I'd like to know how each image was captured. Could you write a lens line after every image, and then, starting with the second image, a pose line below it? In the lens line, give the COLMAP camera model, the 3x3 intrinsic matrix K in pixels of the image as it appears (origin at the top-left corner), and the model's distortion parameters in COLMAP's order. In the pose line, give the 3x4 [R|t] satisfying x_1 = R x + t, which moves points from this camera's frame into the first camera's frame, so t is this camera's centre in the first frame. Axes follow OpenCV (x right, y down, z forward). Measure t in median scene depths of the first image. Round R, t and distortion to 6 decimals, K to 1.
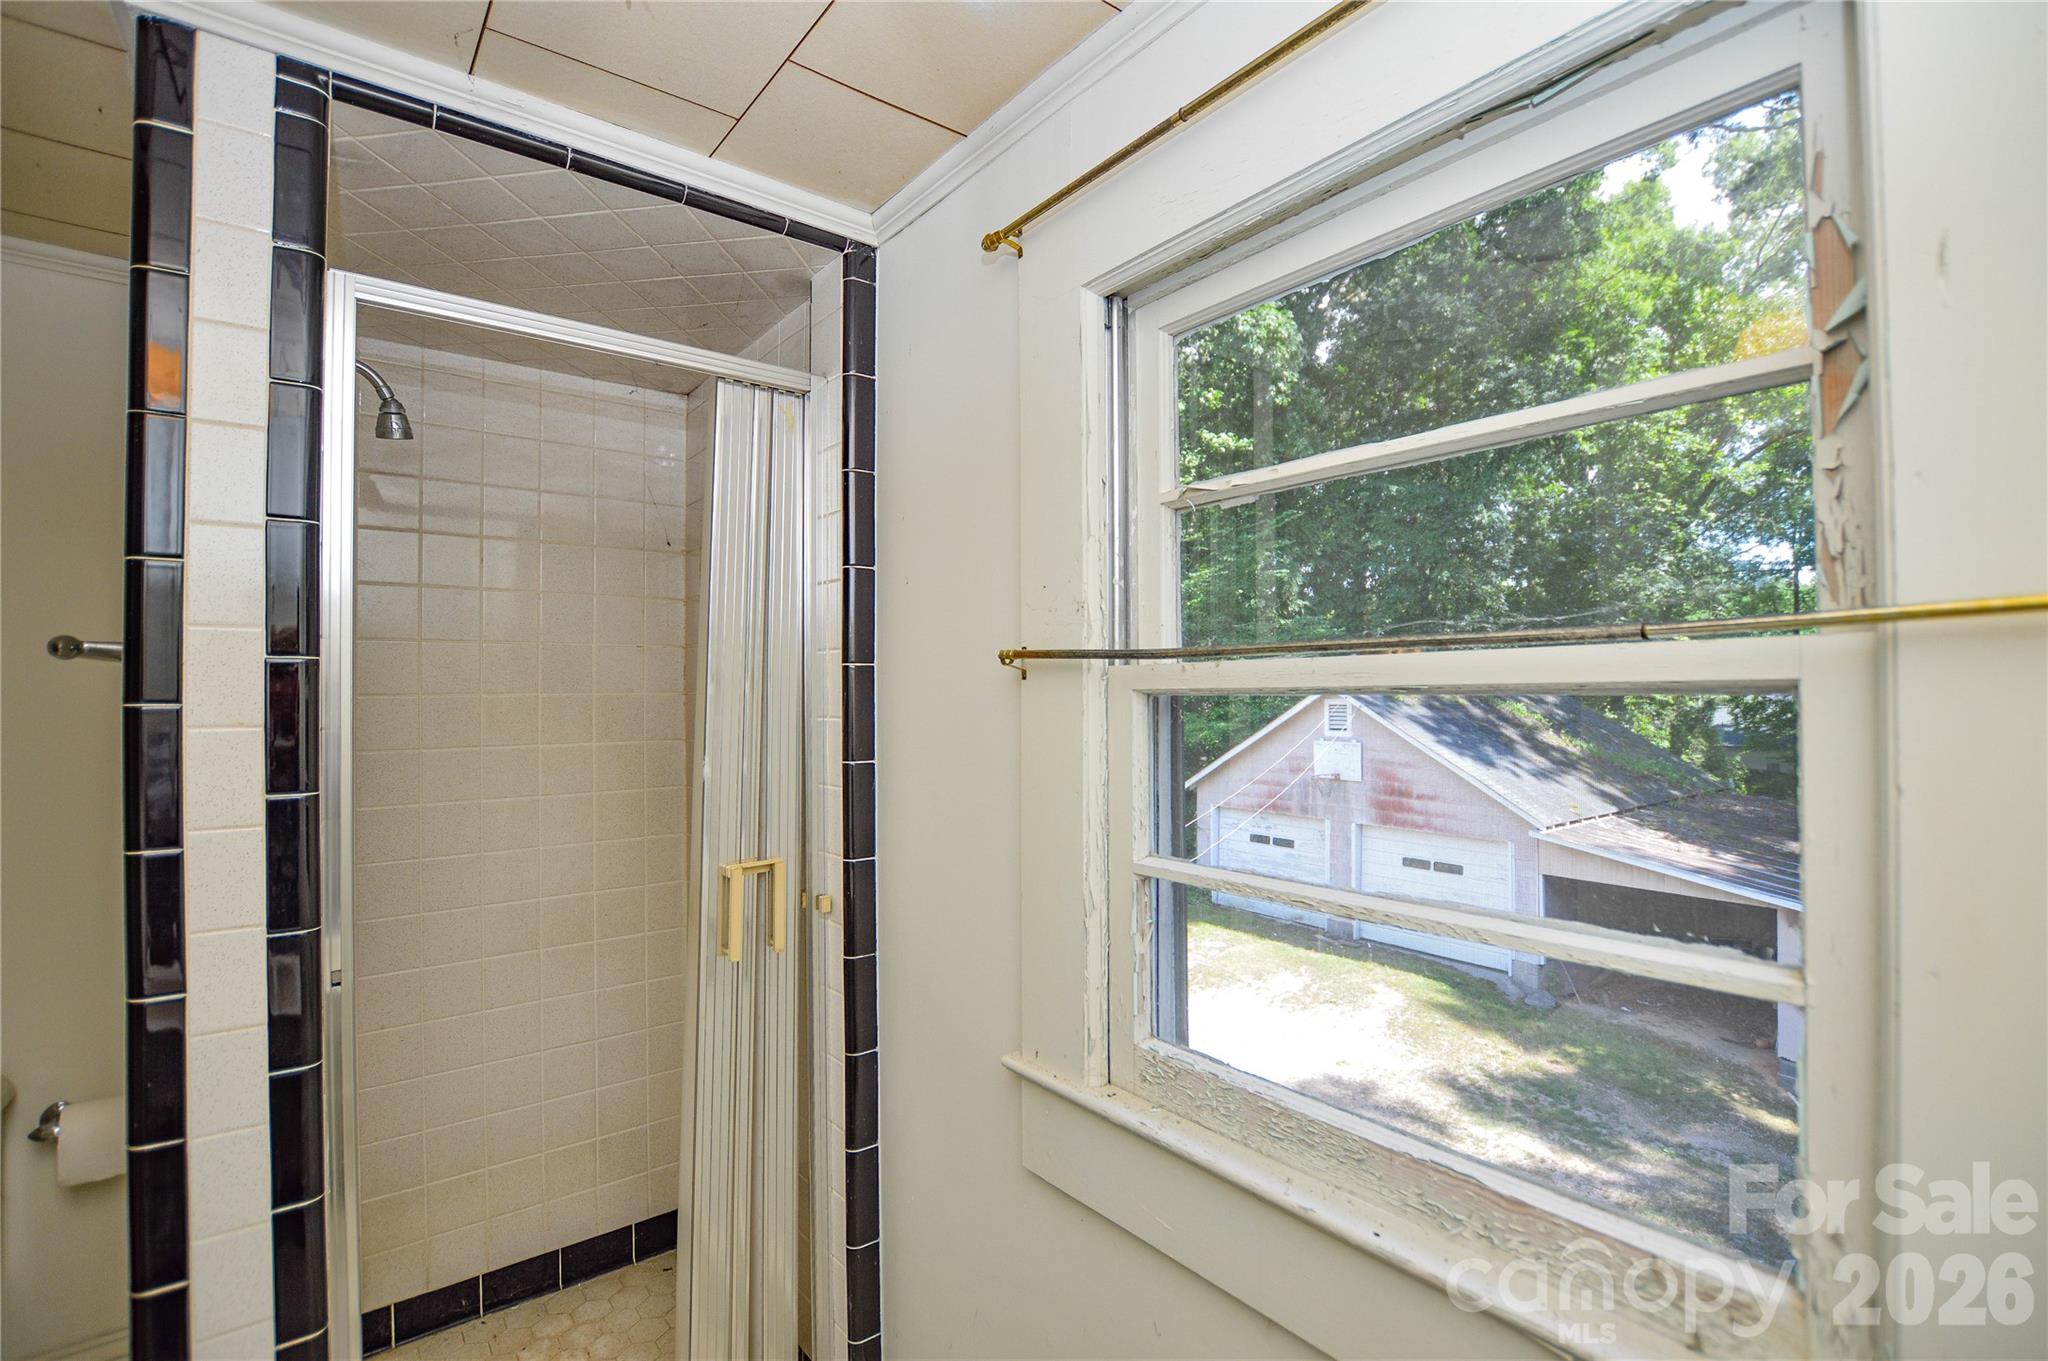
lens RADIAL K [[935.6, 0, 1009.4], [0, 935.6, 682.3], [0, 0, 1]] dist [-0.032040, 0.004206]
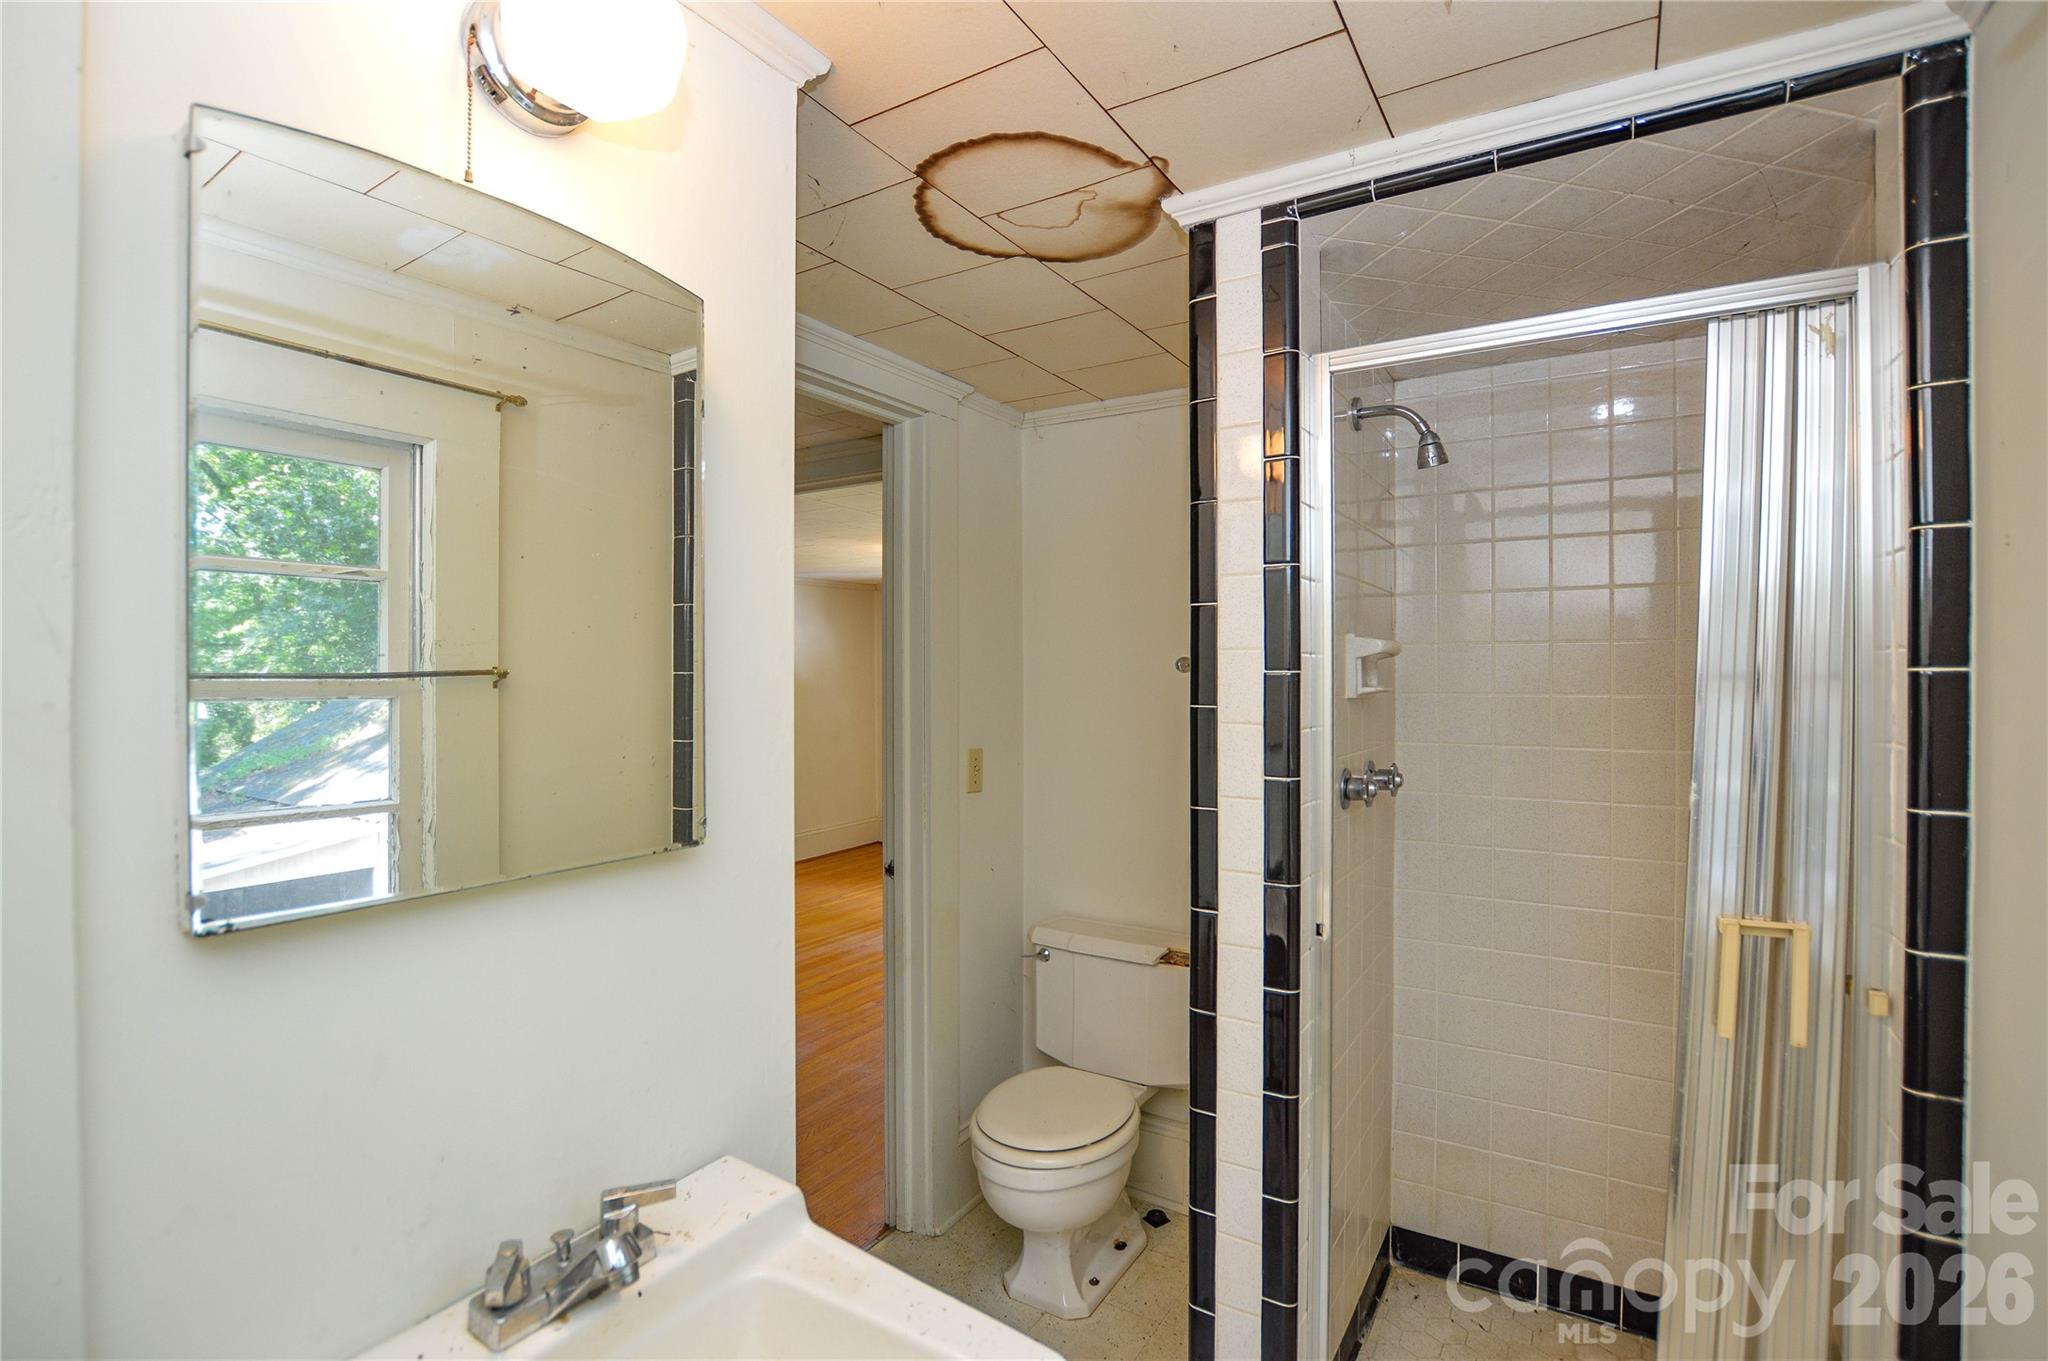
lens RADIAL K [[935.6, 0, 1011.6], [0, 935.6, 681.2], [0, 0, 1]] dist [-0.032040, 0.004206]
pose [[0.343440, 0.010240, -0.939119, 0.244735], [0.007241, 0.999882, 0.013551, -0.026935], [0.939147, -0.011454, 0.343326, 0.153386]]
